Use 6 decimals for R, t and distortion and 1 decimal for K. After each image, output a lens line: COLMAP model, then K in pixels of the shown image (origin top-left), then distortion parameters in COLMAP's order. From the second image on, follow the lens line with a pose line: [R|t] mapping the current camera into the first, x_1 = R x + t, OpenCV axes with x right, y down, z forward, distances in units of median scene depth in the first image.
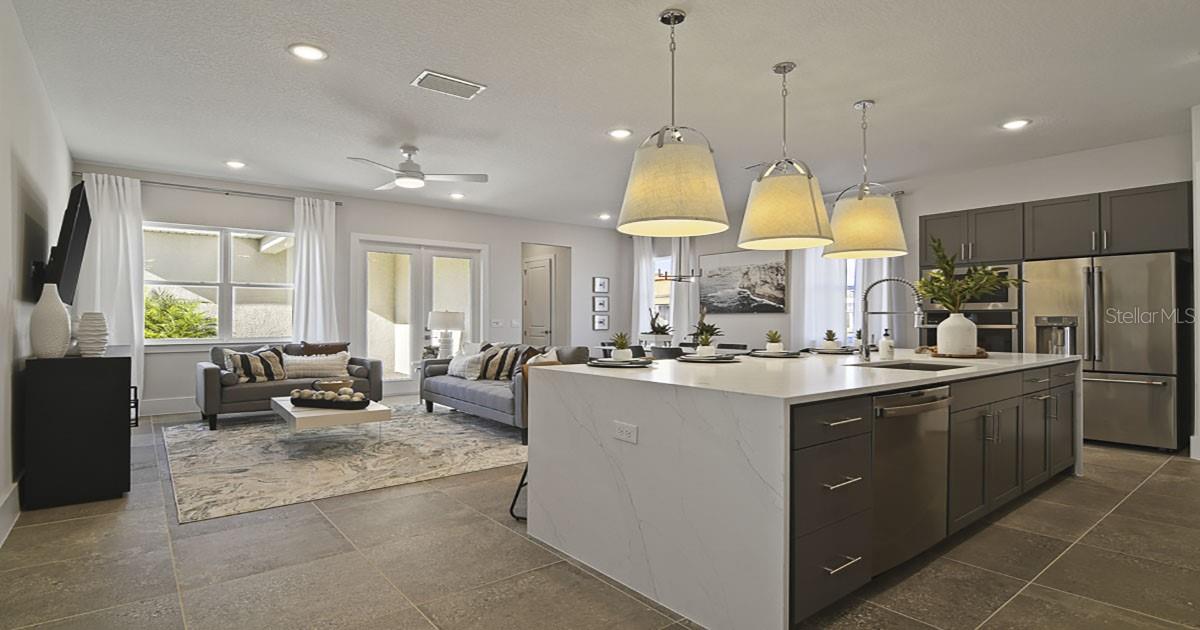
lens RADIAL K [[580.7, 0, 599.9], [0, 580.7, 308.6], [0, 0, 1]] dist [-0.000290, -0.010410]
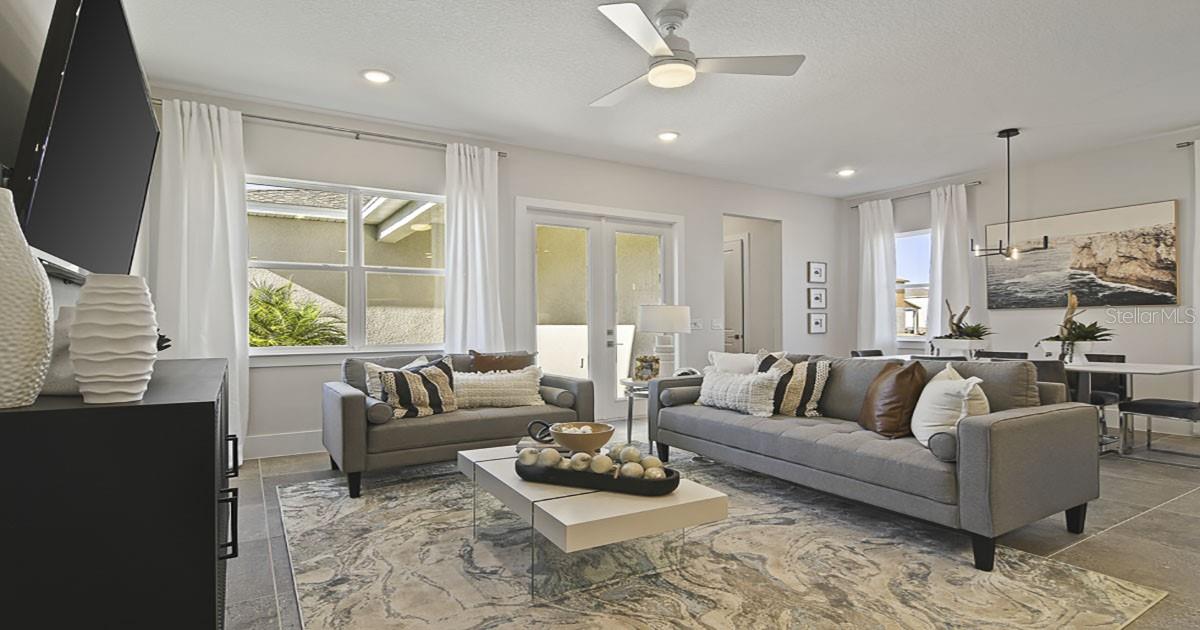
lens RADIAL K [[588.8, 0, 600.0], [0, 588.8, 315.0], [0, 0, 1]] dist [0.002454, -0.008824]
pose [[0.991598, -0.006871, -0.129174, -0.282907], [0.007072, 0.999974, 0.001095, 0.016962], [0.129163, -0.001999, 0.991621, 0.358488]]
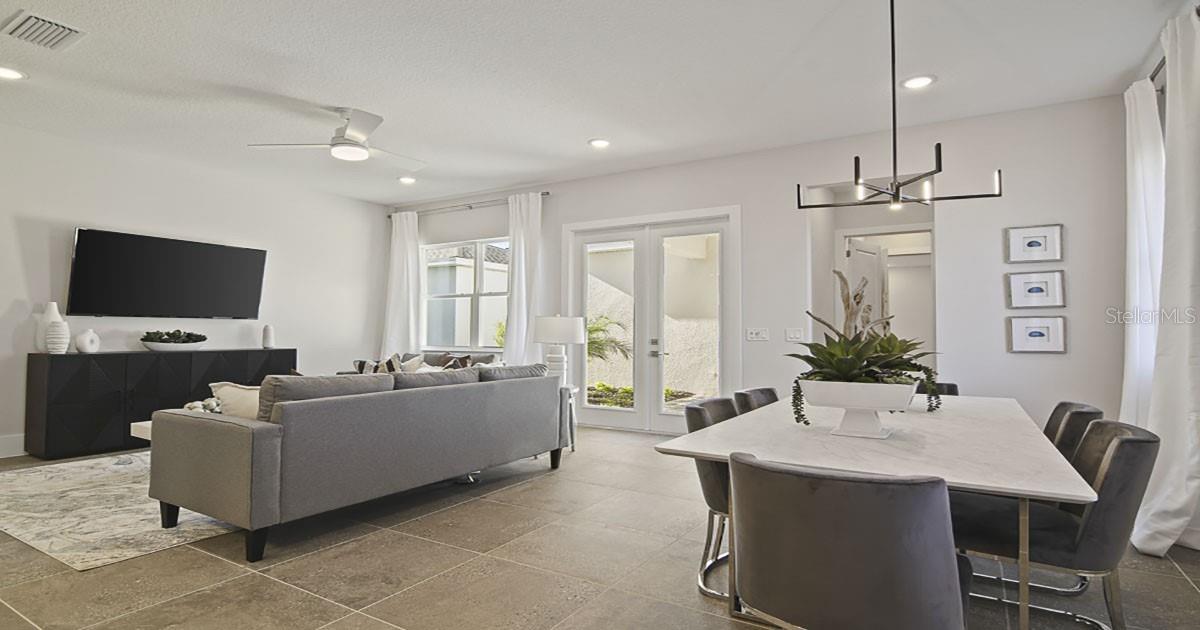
lens RADIAL K [[602.2, 0, 601.2], [0, 602.2, 296.6], [0, 0, 1]] dist [0.001556, -0.008760]
pose [[0.342558, -0.054447, -0.937918, 0.479988], [0.016130, 0.998513, -0.052074, 0.023163], [0.939358, 0.002710, 0.342927, 0.907450]]
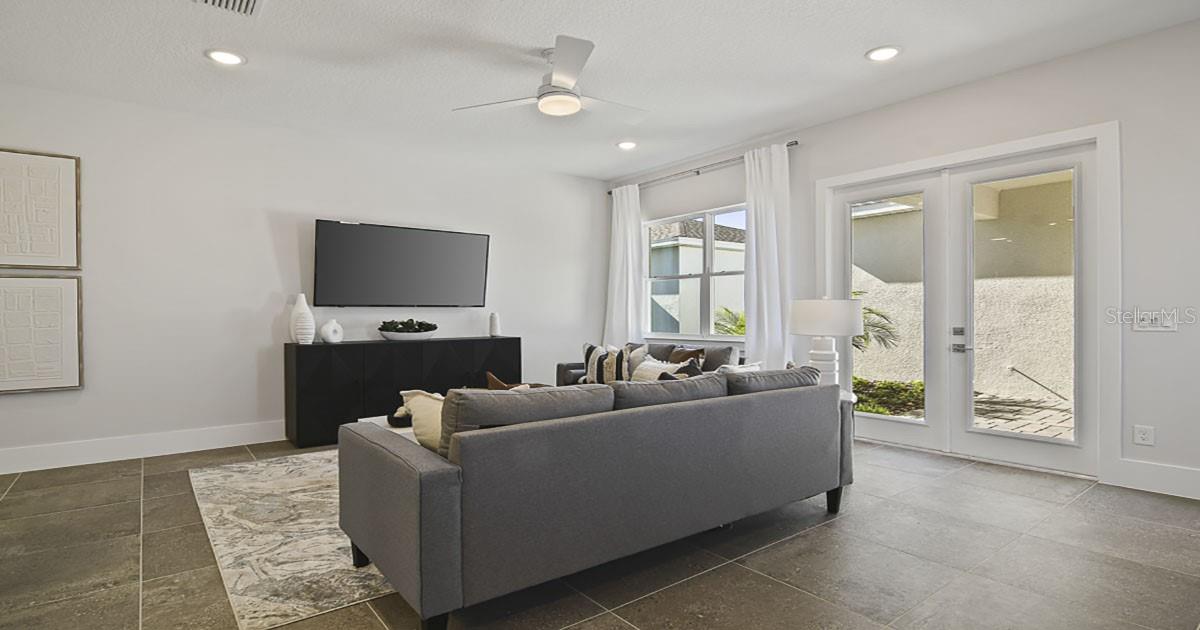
lens RADIAL K [[590.4, 0, 598.6], [0, 590.4, 308.3], [0, 0, 1]] dist [0.001699, -0.000373]
pose [[-0.018340, -0.008022, -0.999800, 0.290401], [0.026255, 0.999619, -0.008503, 0.014871], [0.999487, -0.026405, -0.018123, 0.916133]]
